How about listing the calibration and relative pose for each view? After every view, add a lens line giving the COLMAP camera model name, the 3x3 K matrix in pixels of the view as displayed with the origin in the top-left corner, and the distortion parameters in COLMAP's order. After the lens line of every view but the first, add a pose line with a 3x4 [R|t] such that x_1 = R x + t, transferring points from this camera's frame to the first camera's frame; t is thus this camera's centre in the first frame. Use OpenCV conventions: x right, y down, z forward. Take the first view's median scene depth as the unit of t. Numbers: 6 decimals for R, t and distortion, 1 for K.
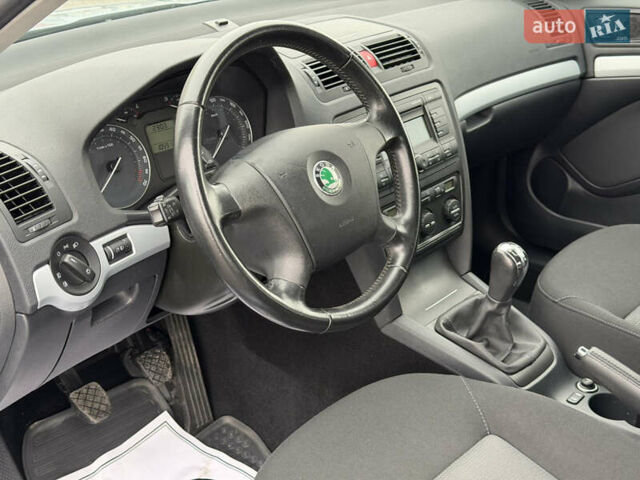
lens RADIAL K [[924.3, 0, 320.0], [0, 924.3, 240.0], [0, 0, 1]] dist [0.235163, 0.033800]
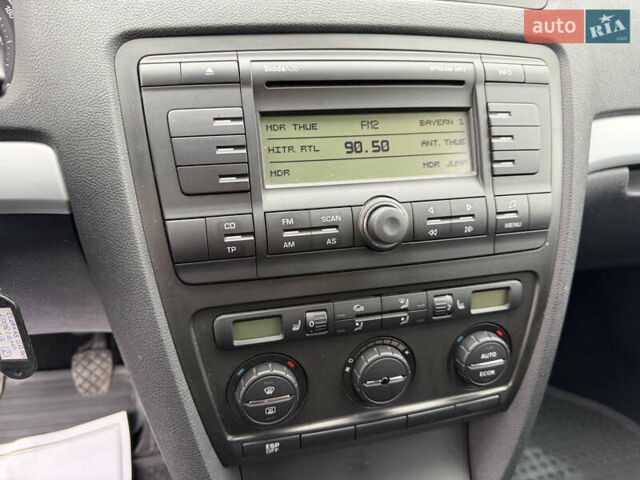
lens RADIAL K [[468.8, 0, 320.0], [0, 468.8, 240.0], [0, 0, 1]] dist [0.060009, -0.132247]
pose [[0.821059, 0.292377, -0.490284, 0.171392], [-0.270787, 0.955579, 0.116375, -0.087143], [0.502530, 0.037212, 0.863759, 0.789720]]
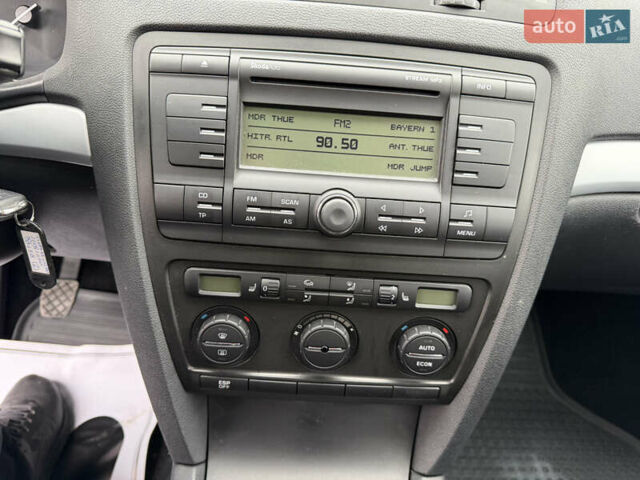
lens RADIAL K [[468.8, 0, 320.0], [0, 468.8, 240.0], [0, 0, 1]] dist [0.060009, -0.132247]
pose [[0.651749, 0.443266, -0.615418, 0.226921], [-0.384724, 0.892508, 0.235409, -0.113573], [0.653614, 0.083338, 0.752226, 0.800734]]
